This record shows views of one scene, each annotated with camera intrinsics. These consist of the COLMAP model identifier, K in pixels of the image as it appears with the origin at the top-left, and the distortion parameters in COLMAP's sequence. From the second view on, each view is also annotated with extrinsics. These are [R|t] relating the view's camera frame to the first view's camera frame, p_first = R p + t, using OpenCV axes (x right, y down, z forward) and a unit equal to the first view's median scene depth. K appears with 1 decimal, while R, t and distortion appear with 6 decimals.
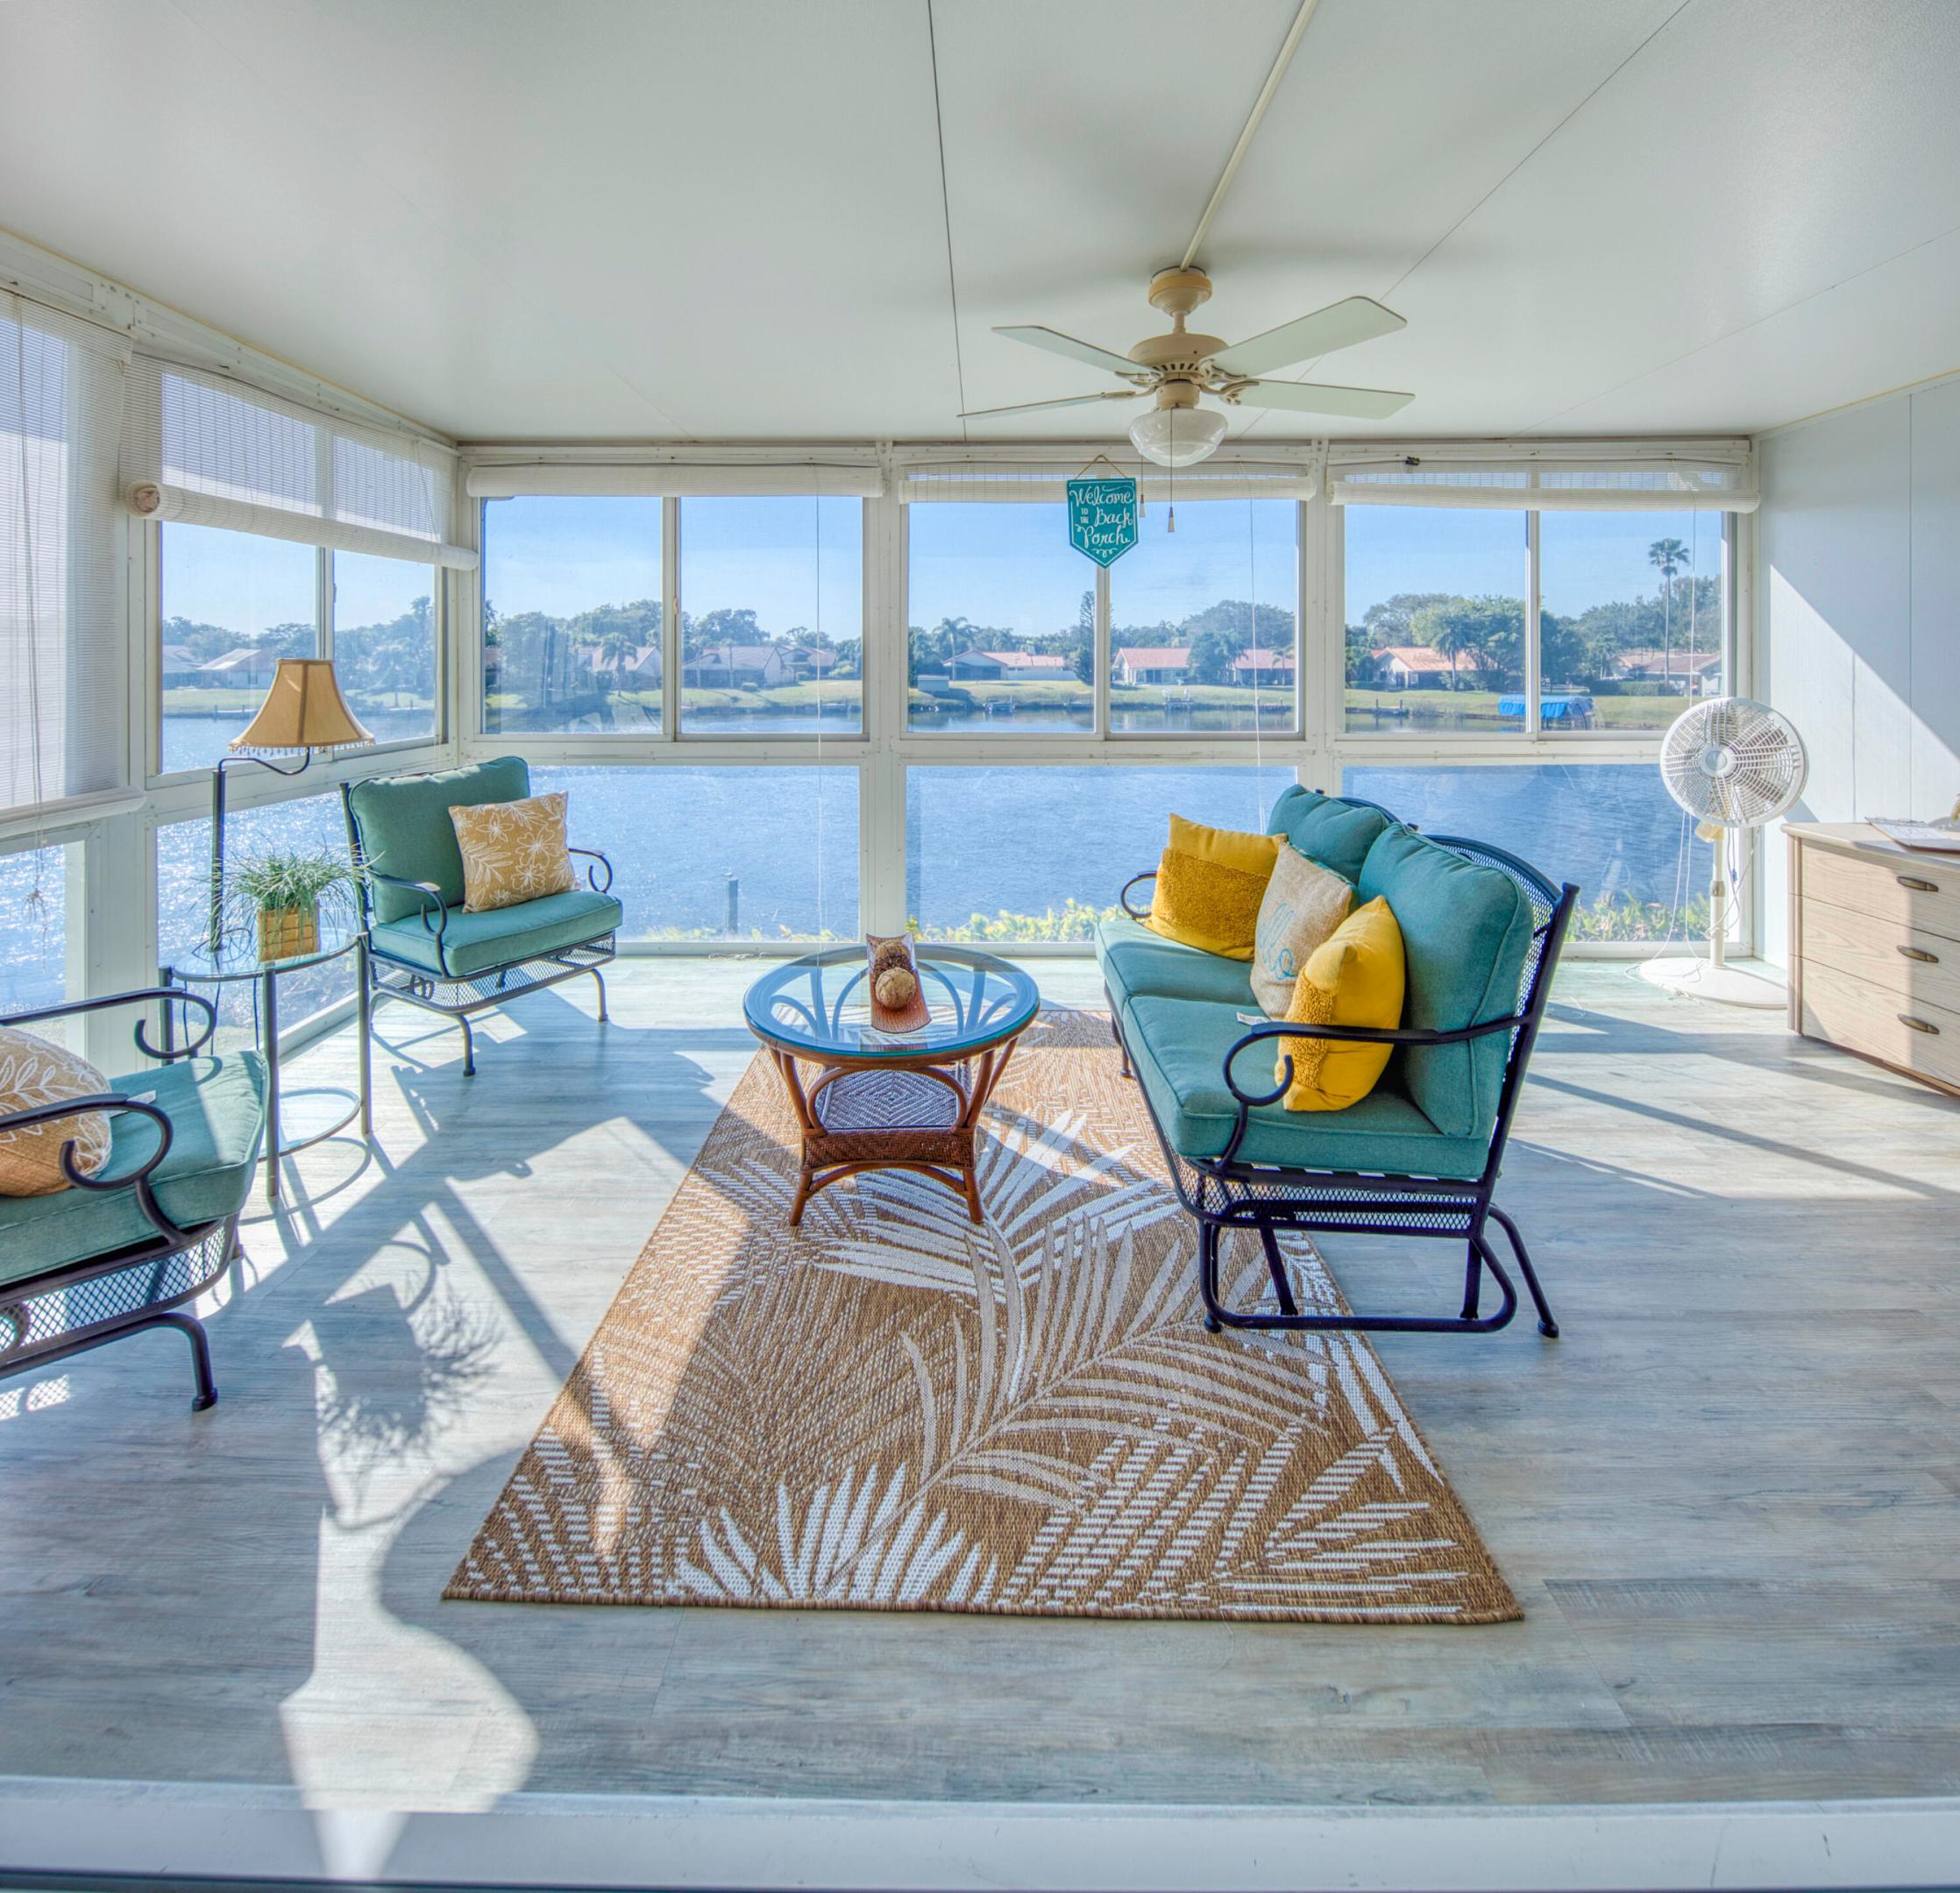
lens RADIAL K [[884.0, 0, 982.1], [0, 884.0, 977.4], [0, 0, 1]] dist [0.000755, 0.000081]
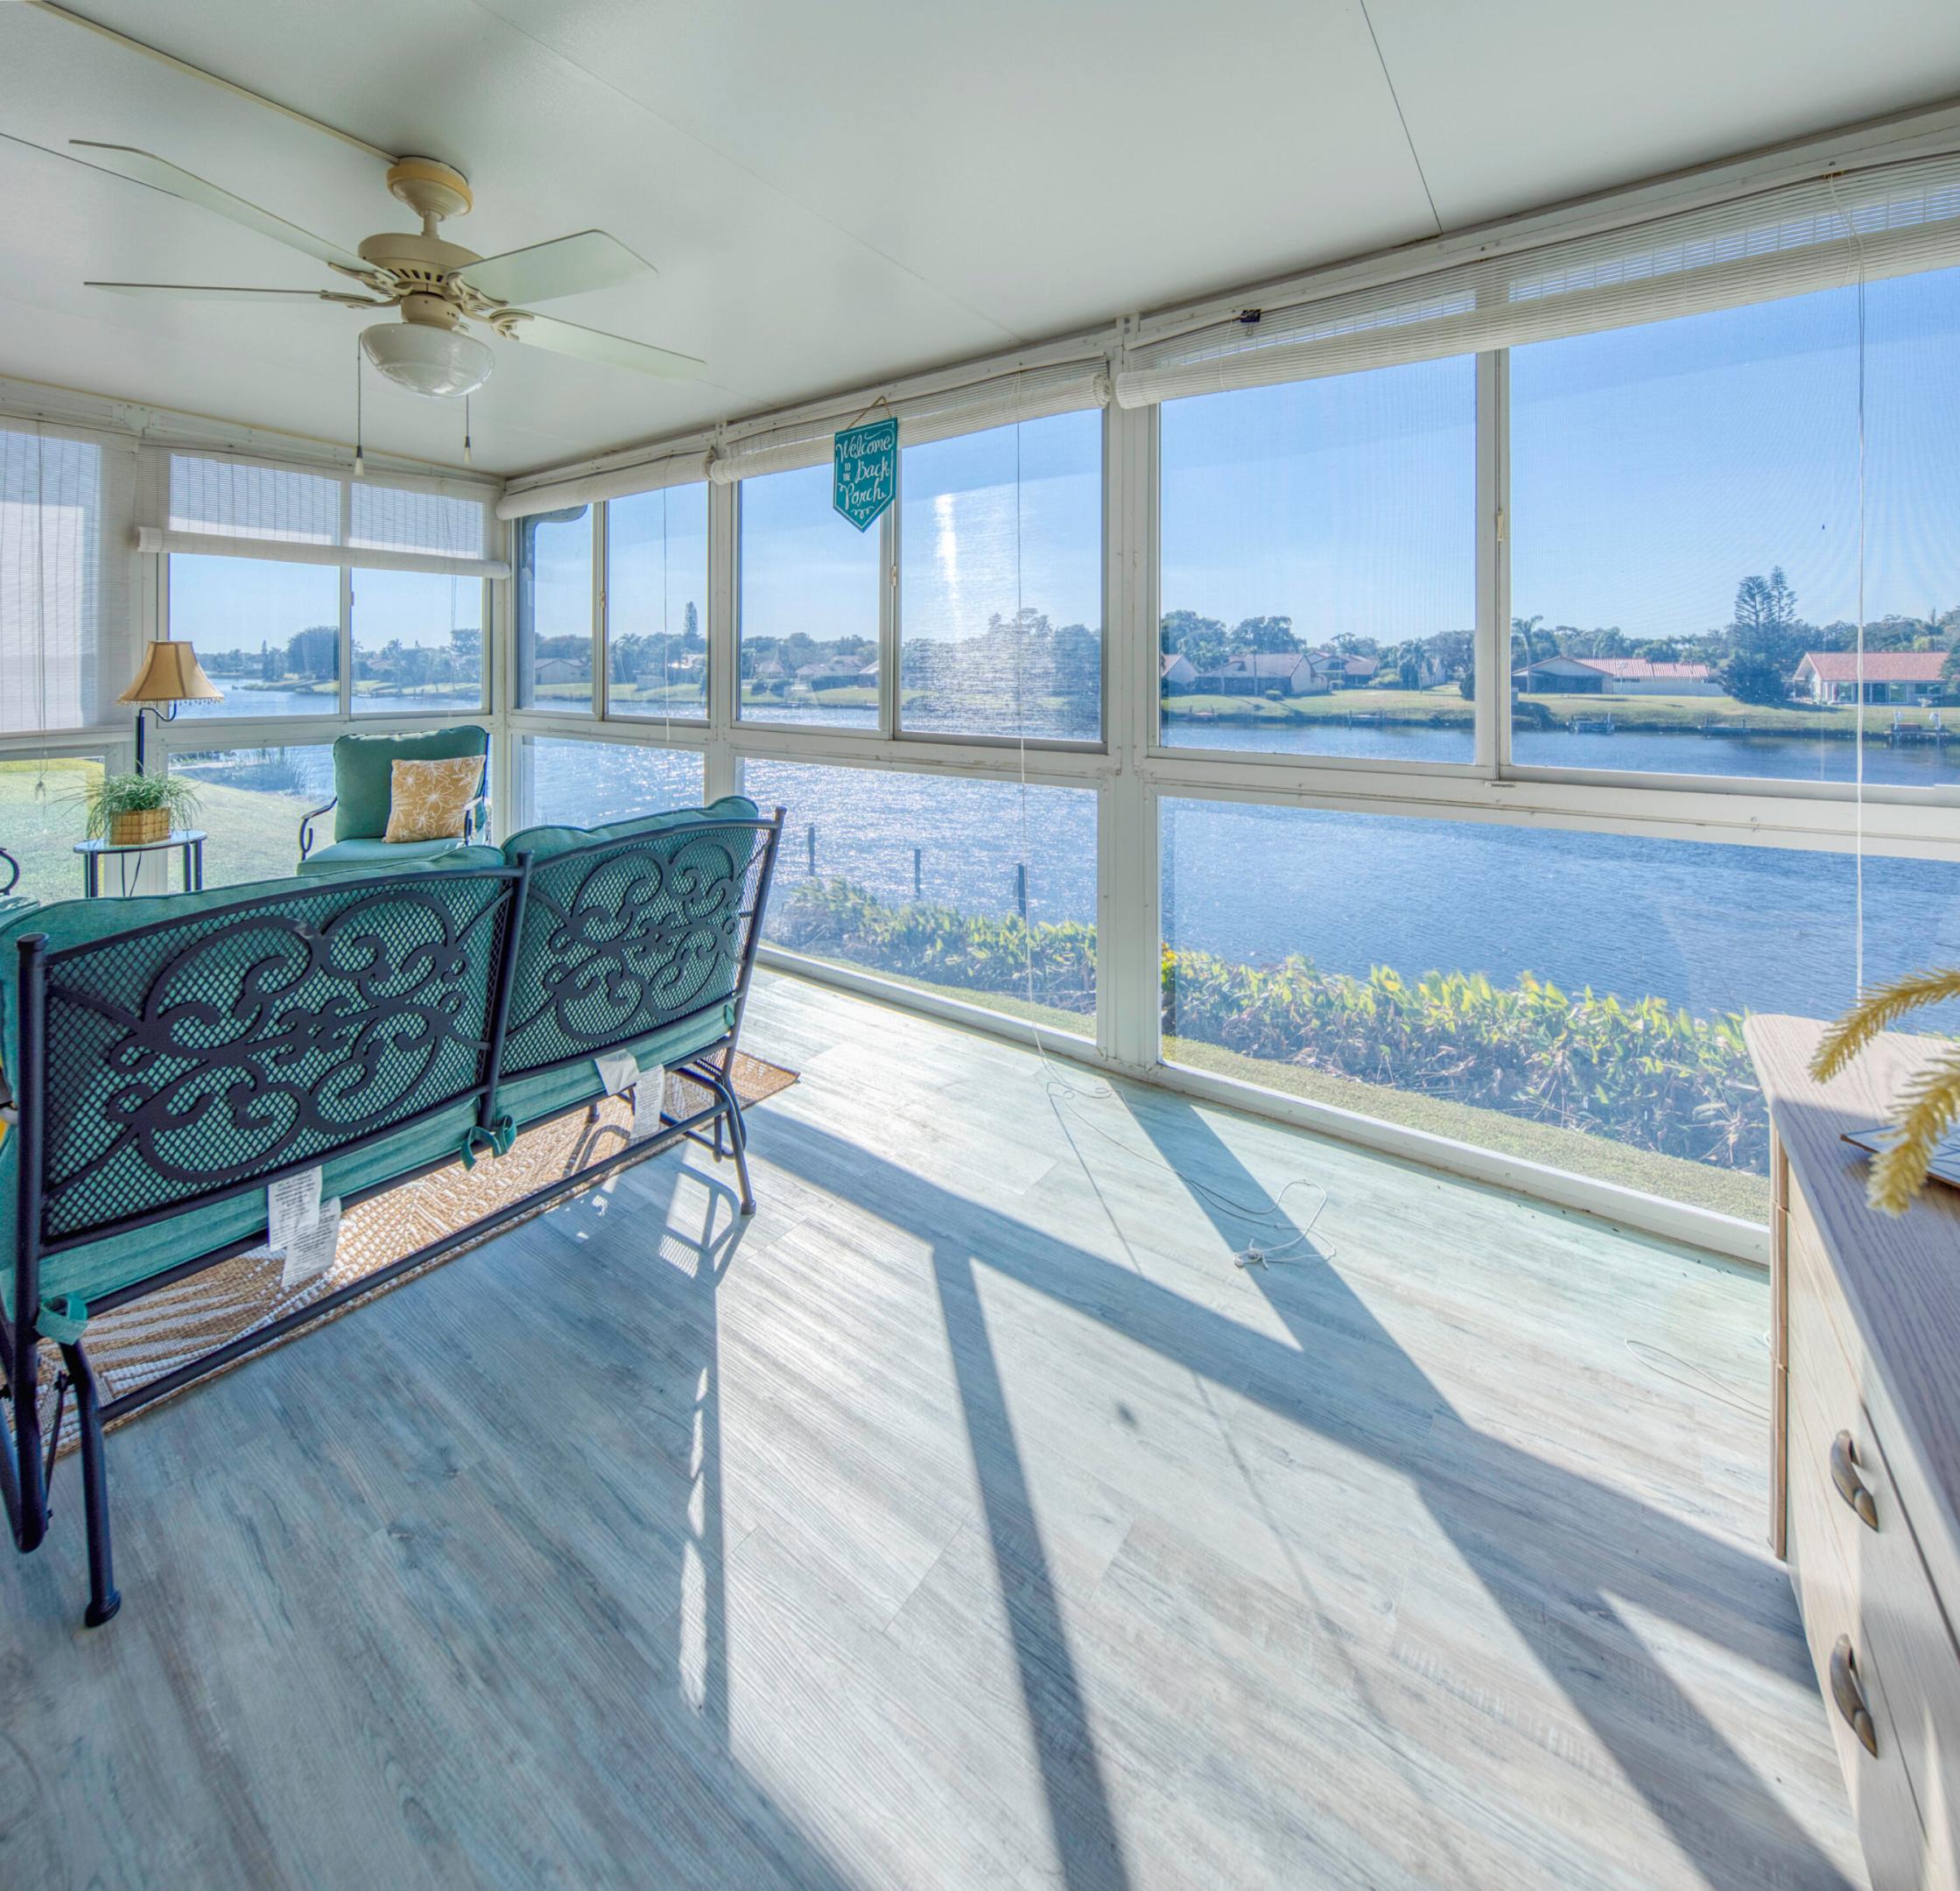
lens RADIAL K [[881.6, 0, 980.0], [0, 881.6, 945.5], [0, 0, 1]] dist [0.000165, 0.000030]
pose [[0.783278, 0.188910, -0.592274, 0.339572], [-0.214203, 0.976384, 0.028143, -0.057331], [0.583604, 0.104824, 0.805245, 0.191116]]
